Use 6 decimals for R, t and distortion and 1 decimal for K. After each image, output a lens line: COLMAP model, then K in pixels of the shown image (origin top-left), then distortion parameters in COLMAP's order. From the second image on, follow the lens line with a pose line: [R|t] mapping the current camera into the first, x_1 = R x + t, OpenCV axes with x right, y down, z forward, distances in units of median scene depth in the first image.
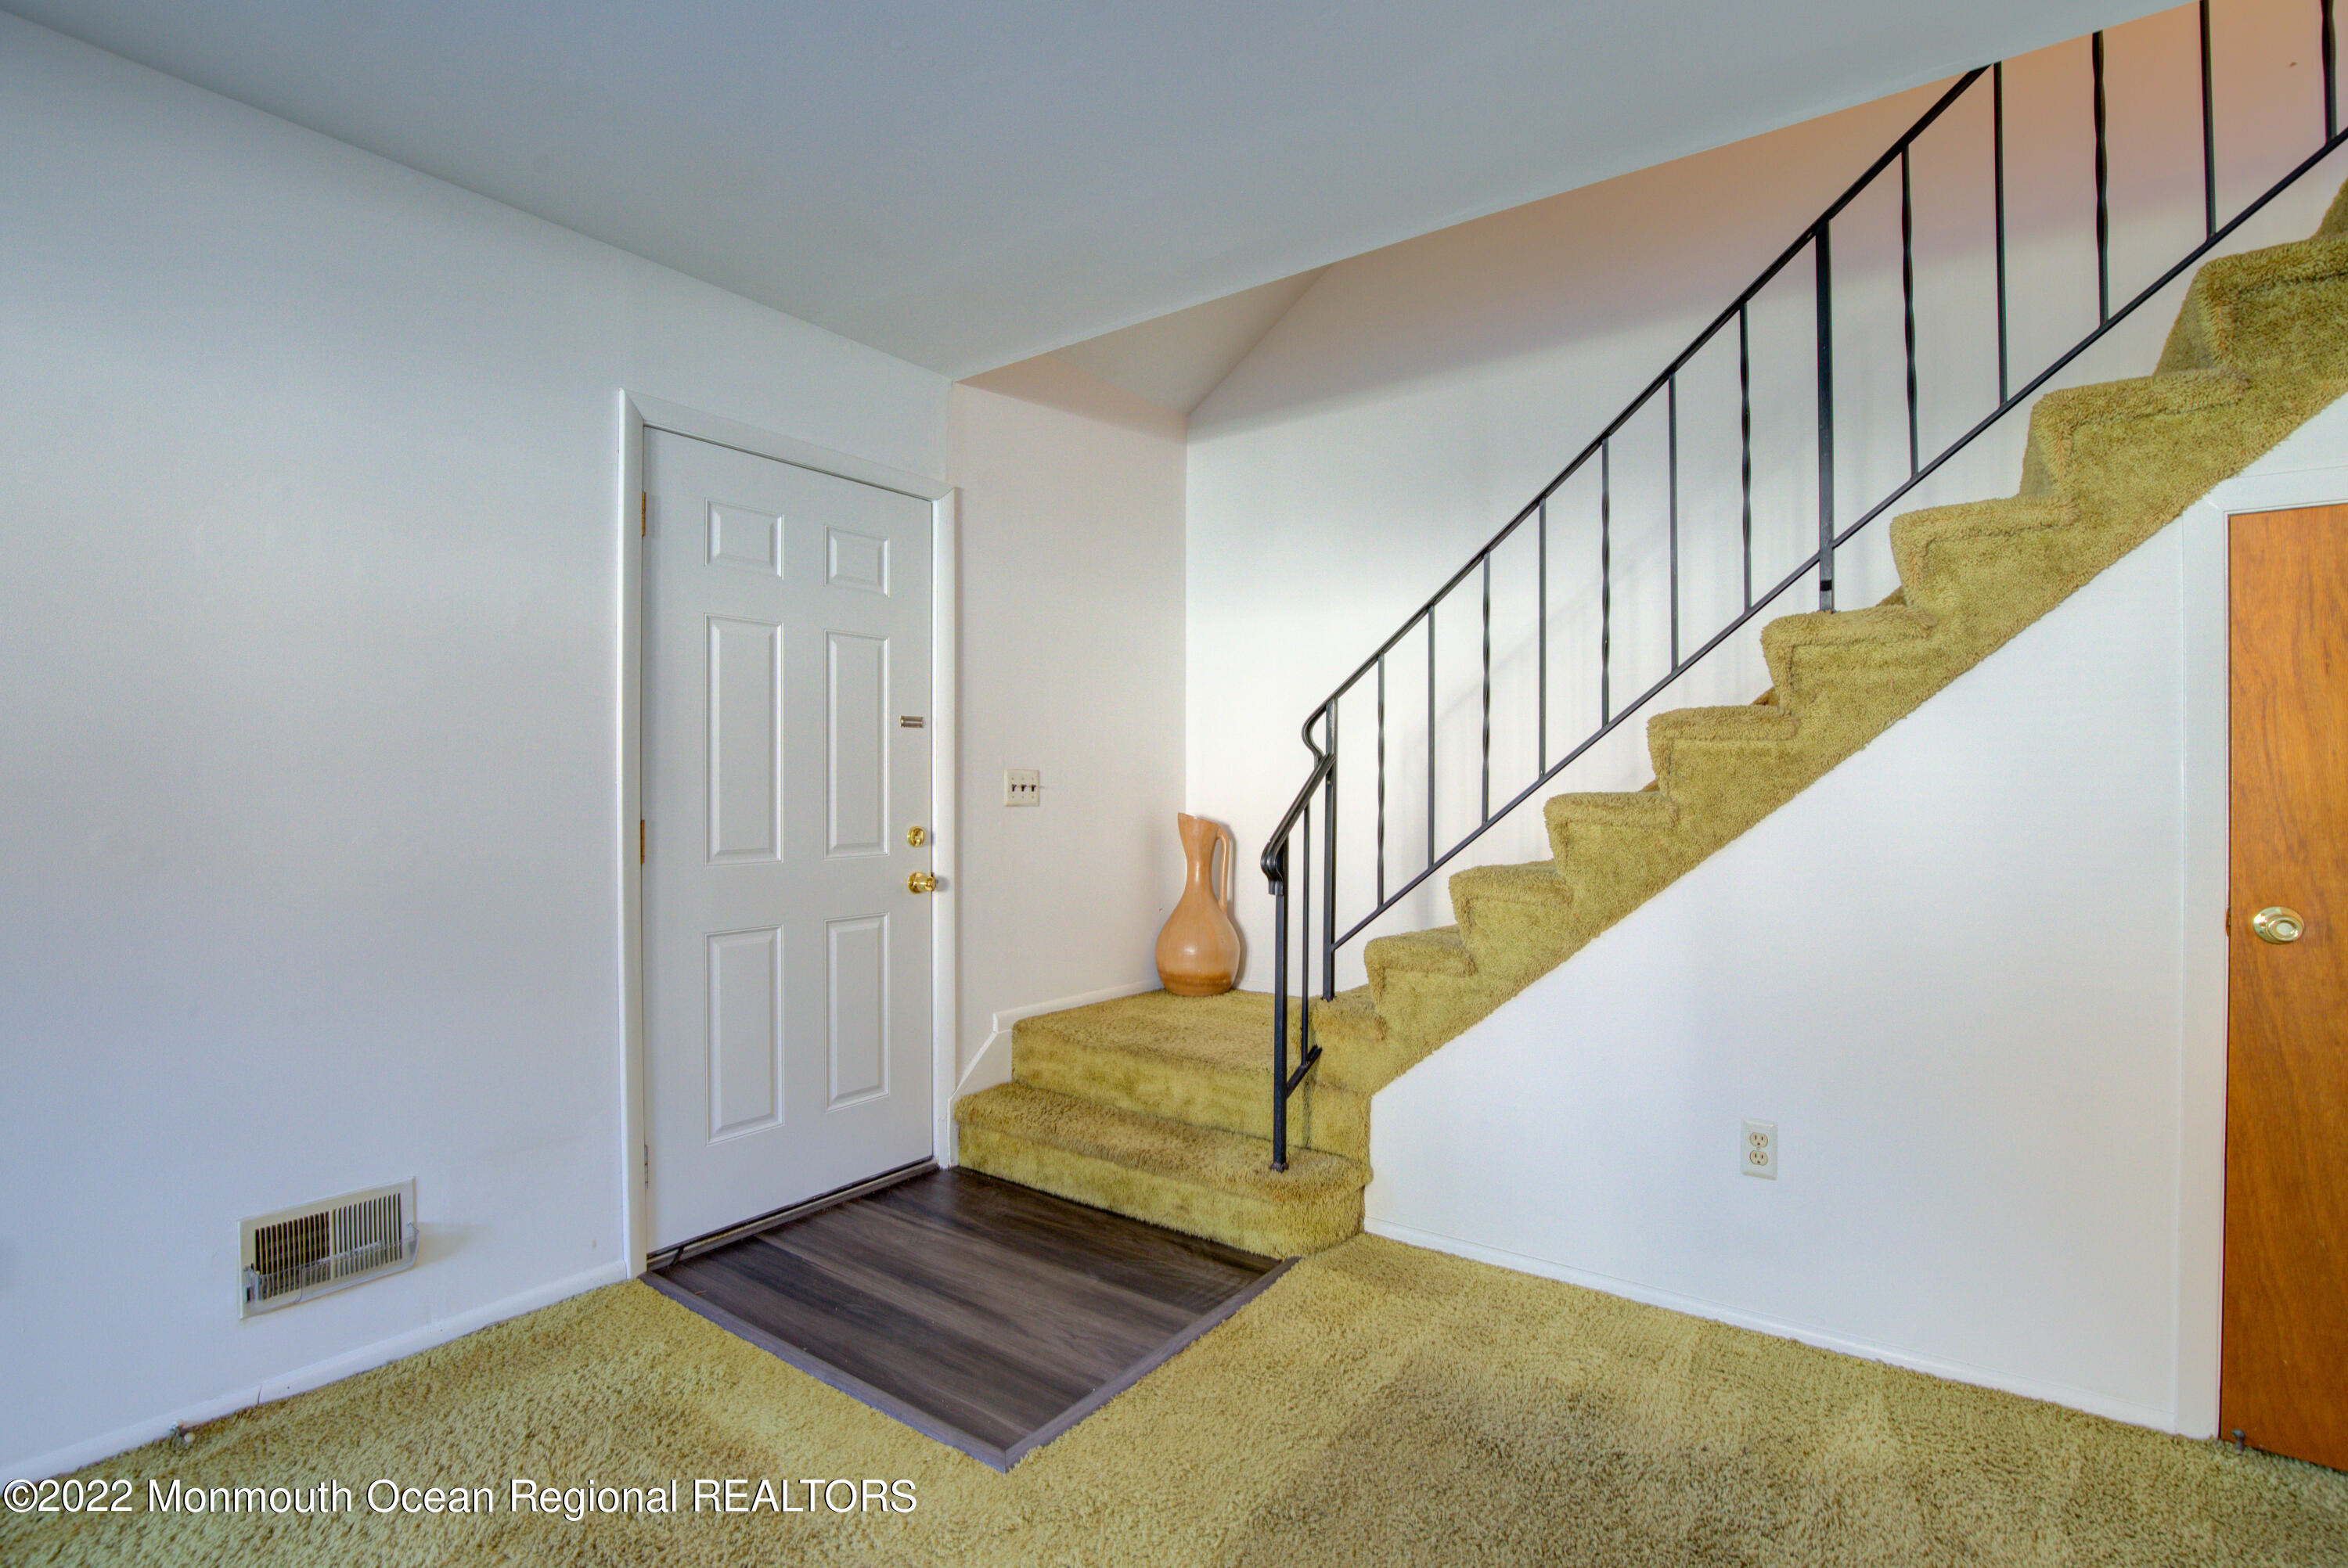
lens RADIAL K [[1089.6, 0, 1179.2], [0, 1089.6, 792.1], [0, 0, 1]] dist [-0.023972, 0.001370]
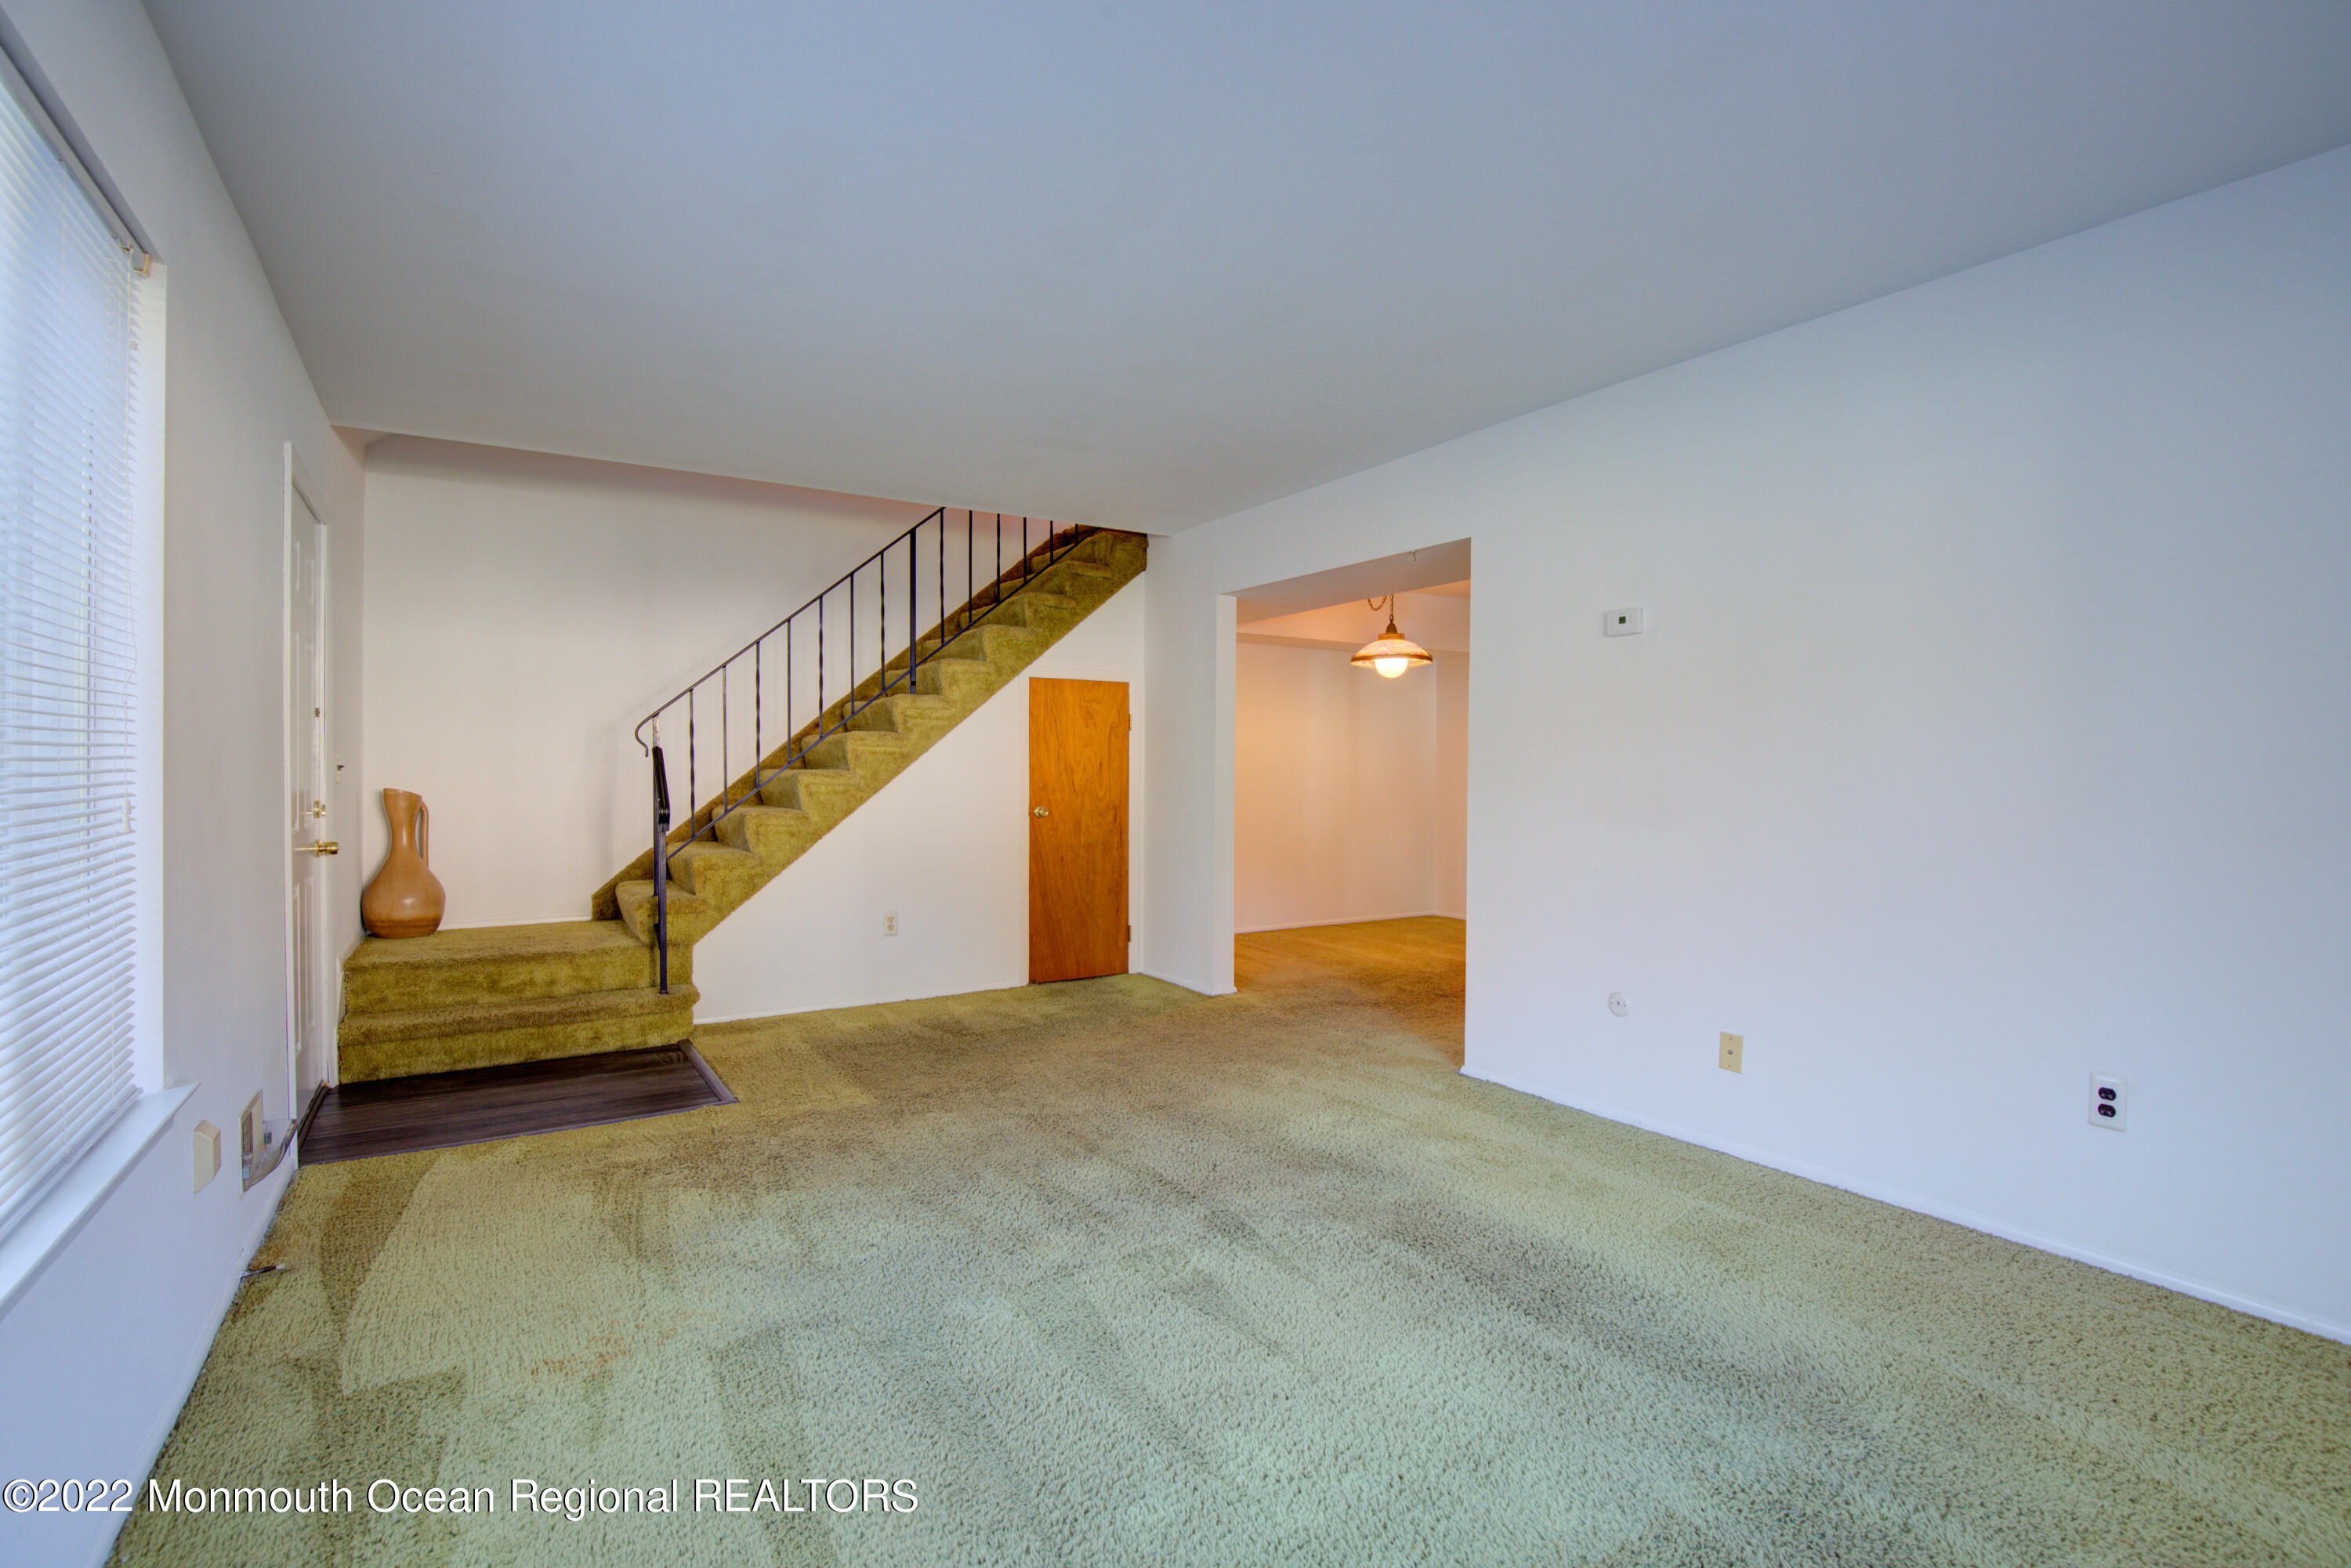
lens RADIAL K [[1100.0, 0, 1203.0], [0, 1100.0, 773.6], [0, 0, 1]] dist [-0.028307, 0.001935]
pose [[0.342372, -0.006354, 0.939543, -1.202809], [0.001149, 0.999979, 0.006344, -0.003784], [-0.939564, -0.001092, 0.342372, -0.360680]]
